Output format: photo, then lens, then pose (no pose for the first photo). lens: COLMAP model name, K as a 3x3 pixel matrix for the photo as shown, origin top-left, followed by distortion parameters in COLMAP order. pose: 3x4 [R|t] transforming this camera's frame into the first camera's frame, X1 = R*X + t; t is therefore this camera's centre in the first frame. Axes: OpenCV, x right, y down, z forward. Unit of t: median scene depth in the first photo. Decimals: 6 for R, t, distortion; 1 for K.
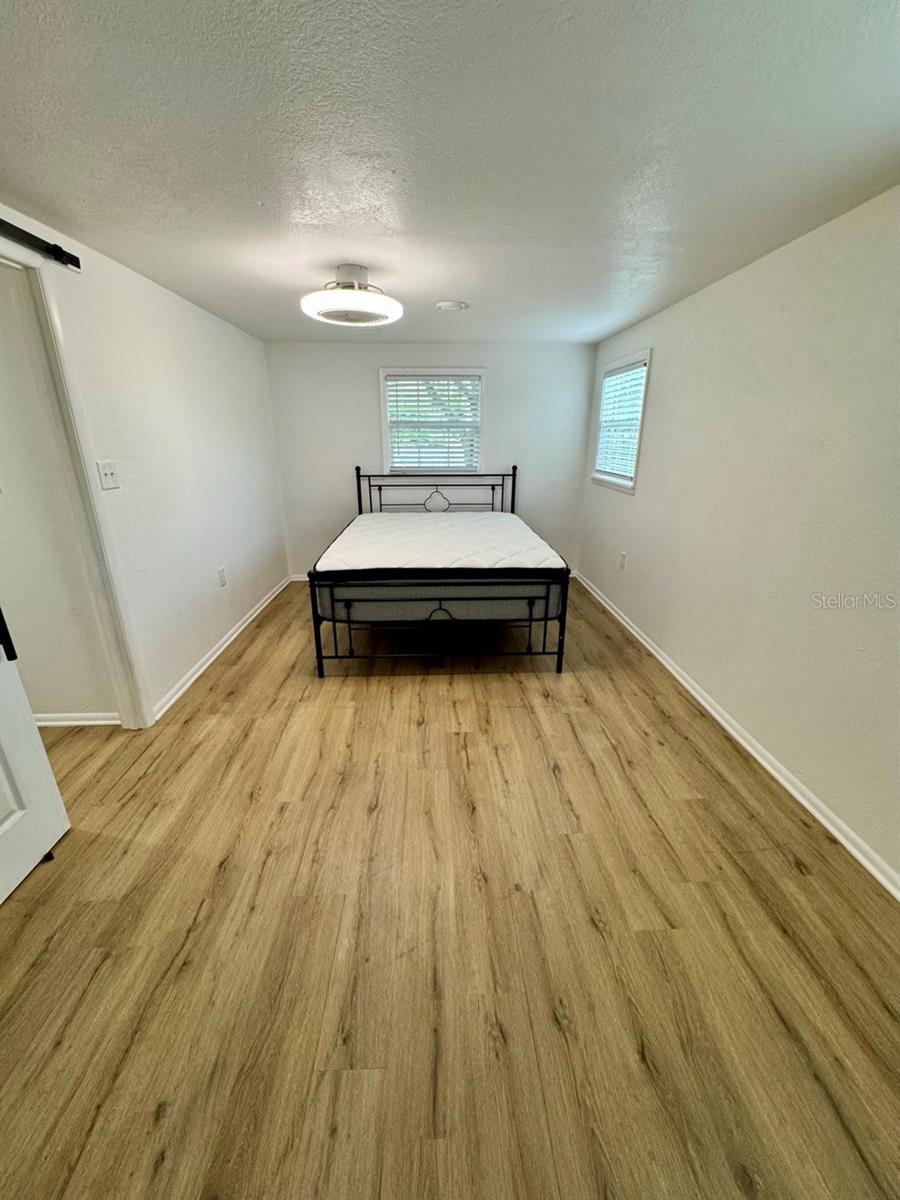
lens RADIAL K [[485.3, 0, 452.6], [0, 485.3, 599.6], [0, 0, 1]] dist [-0.002964, 0.000557]
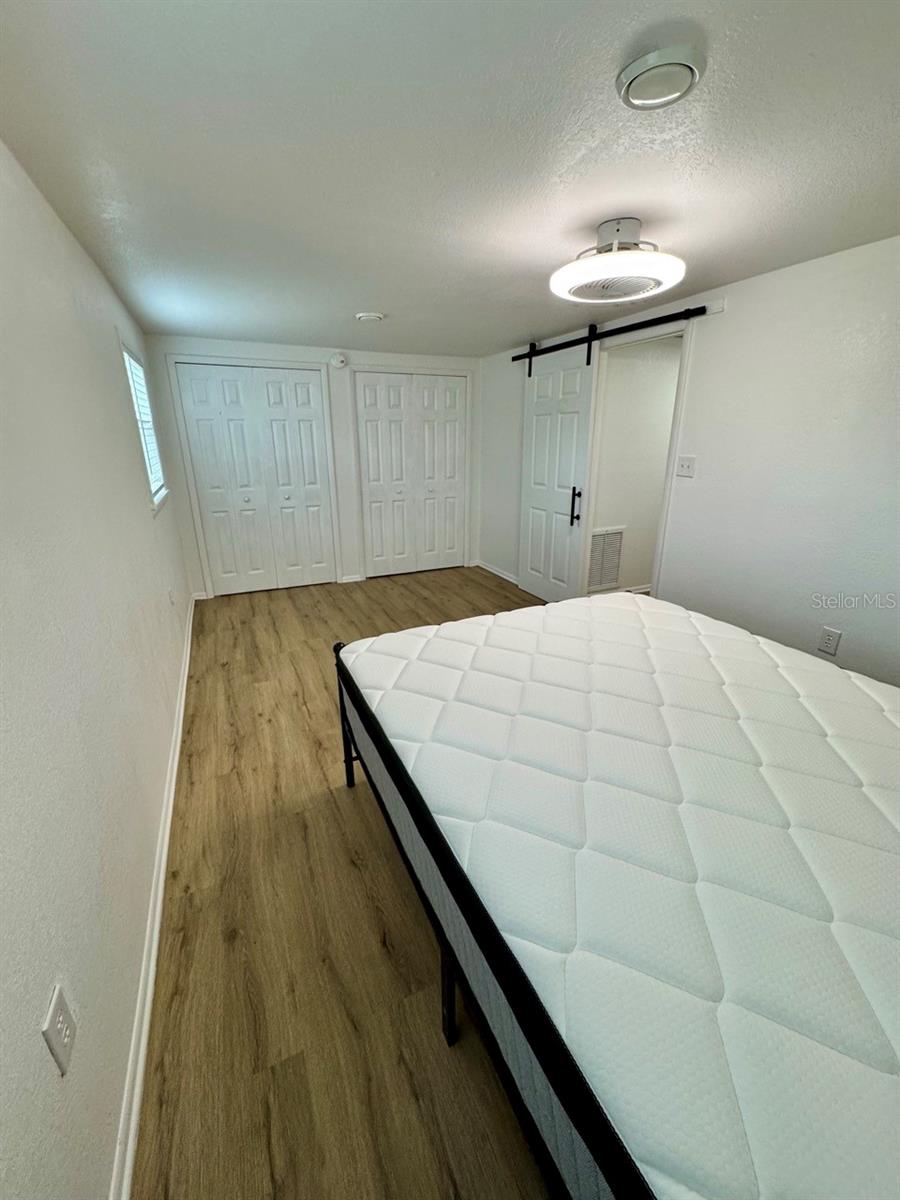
lens RADIAL K [[485.3, 0, 446.9], [0, 485.3, 600.2], [0, 0, 1]] dist [-0.002964, 0.000557]
pose [[-0.926364, 0.127598, -0.354358, 0.388429], [-0.119122, 0.793300, 0.597064, -0.624008], [0.357296, 0.595310, -0.719684, 1.775855]]
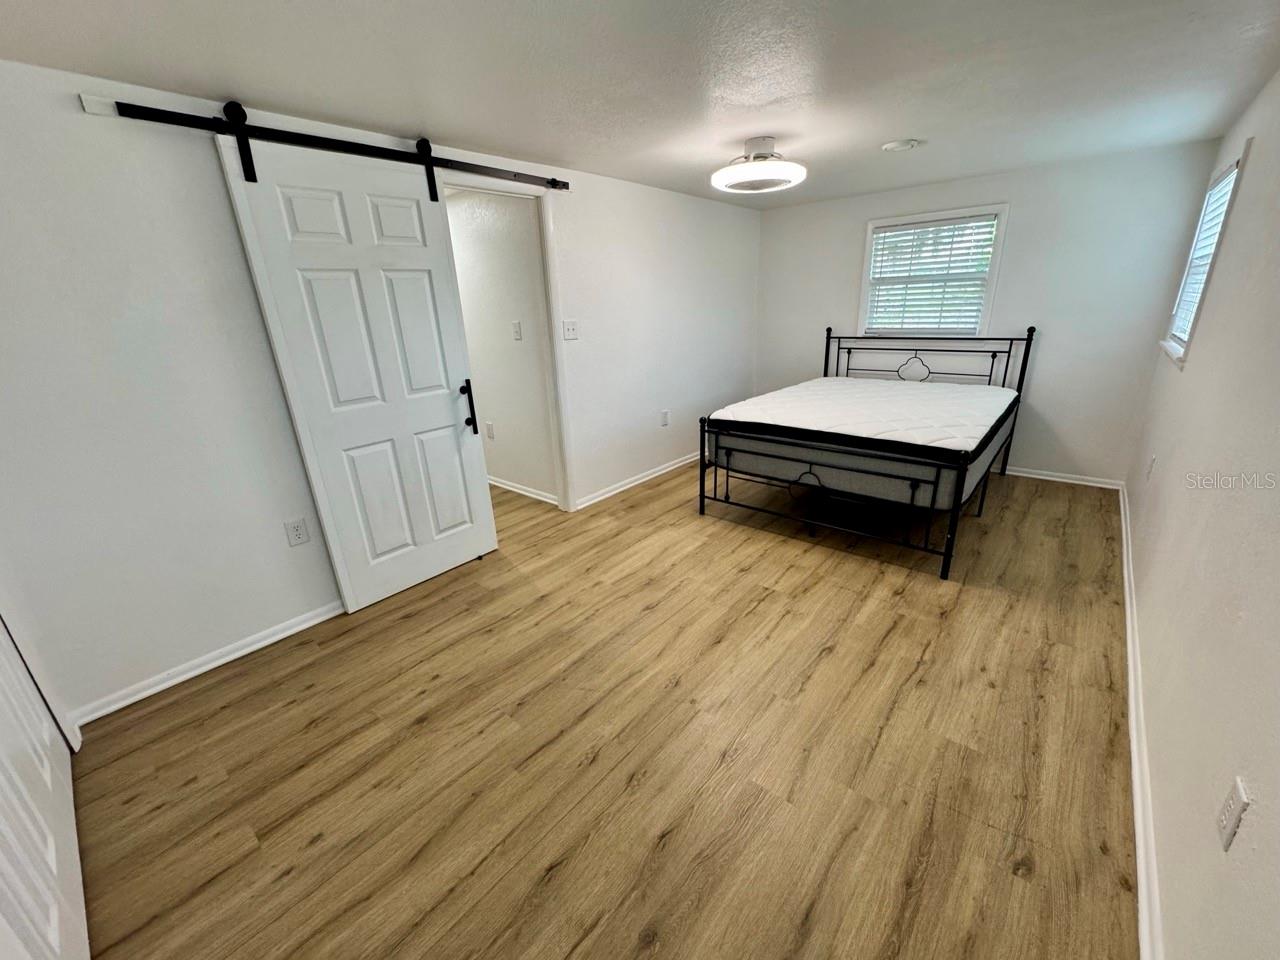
lens RADIAL K [[517.6, 0, 637.1], [0, 517.6, 481.8], [0, 0, 1]] dist [-0.002964, 0.000557]
pose [[0.732362, 0.196006, -0.652094, 0.481439], [-0.186921, 0.978754, 0.084264, 0.017477], [0.654756, 0.060178, 0.753441, -0.003586]]
